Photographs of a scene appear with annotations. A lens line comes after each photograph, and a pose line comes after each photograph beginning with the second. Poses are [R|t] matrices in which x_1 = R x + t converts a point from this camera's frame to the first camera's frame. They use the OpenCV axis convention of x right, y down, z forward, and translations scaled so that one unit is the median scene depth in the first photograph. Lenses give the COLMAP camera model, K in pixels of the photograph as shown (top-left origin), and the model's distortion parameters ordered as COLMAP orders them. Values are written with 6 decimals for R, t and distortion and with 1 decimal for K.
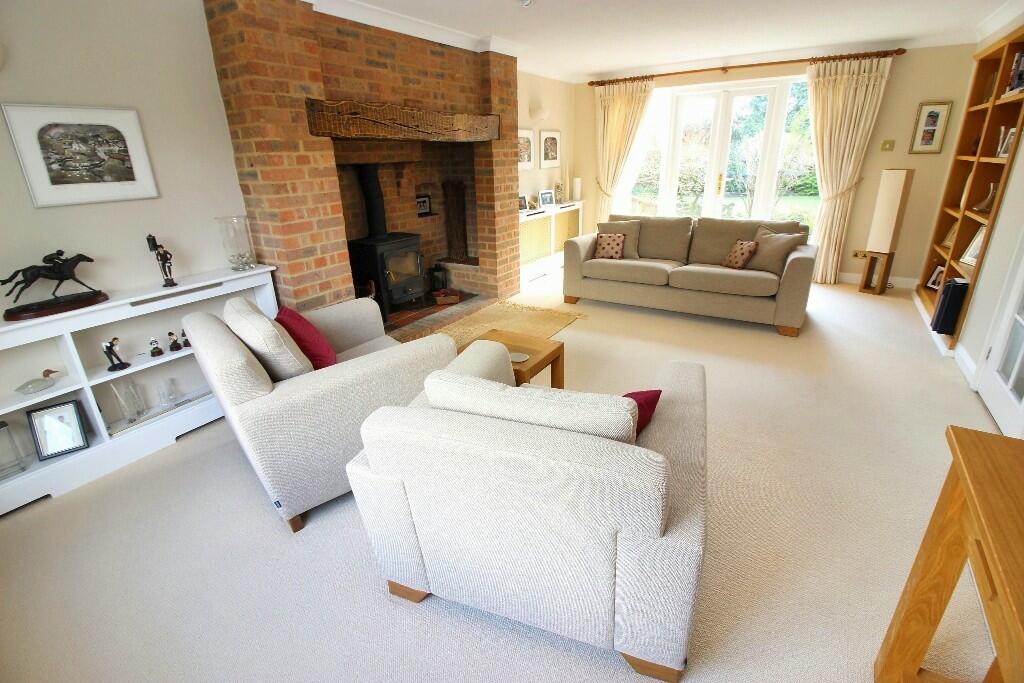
lens RADIAL K [[478.8, 0, 503.8], [0, 478.8, 337.0], [0, 0, 1]] dist [0.000296, -0.013602]
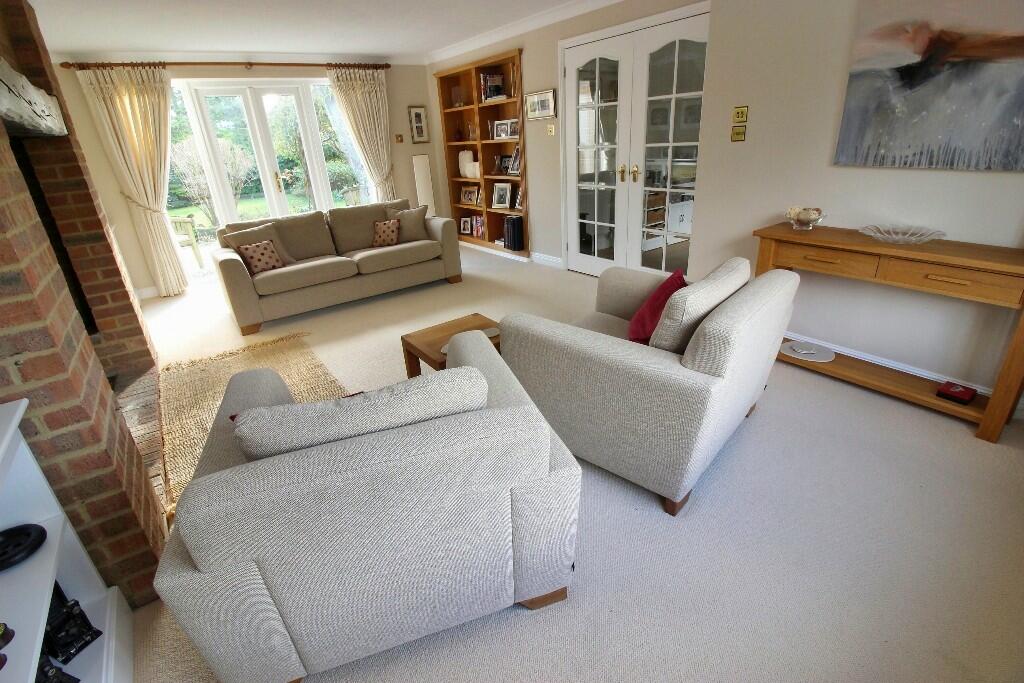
lens RADIAL K [[470.0, 0, 510.6], [0, 470.0, 331.0], [0, 0, 1]] dist [0.000095, -0.012494]
pose [[0.370343, -0.355302, 0.858258, -0.460915], [0.376401, 0.902102, 0.211033, -0.092958], [-0.849216, 0.244895, 0.467823, 0.303448]]
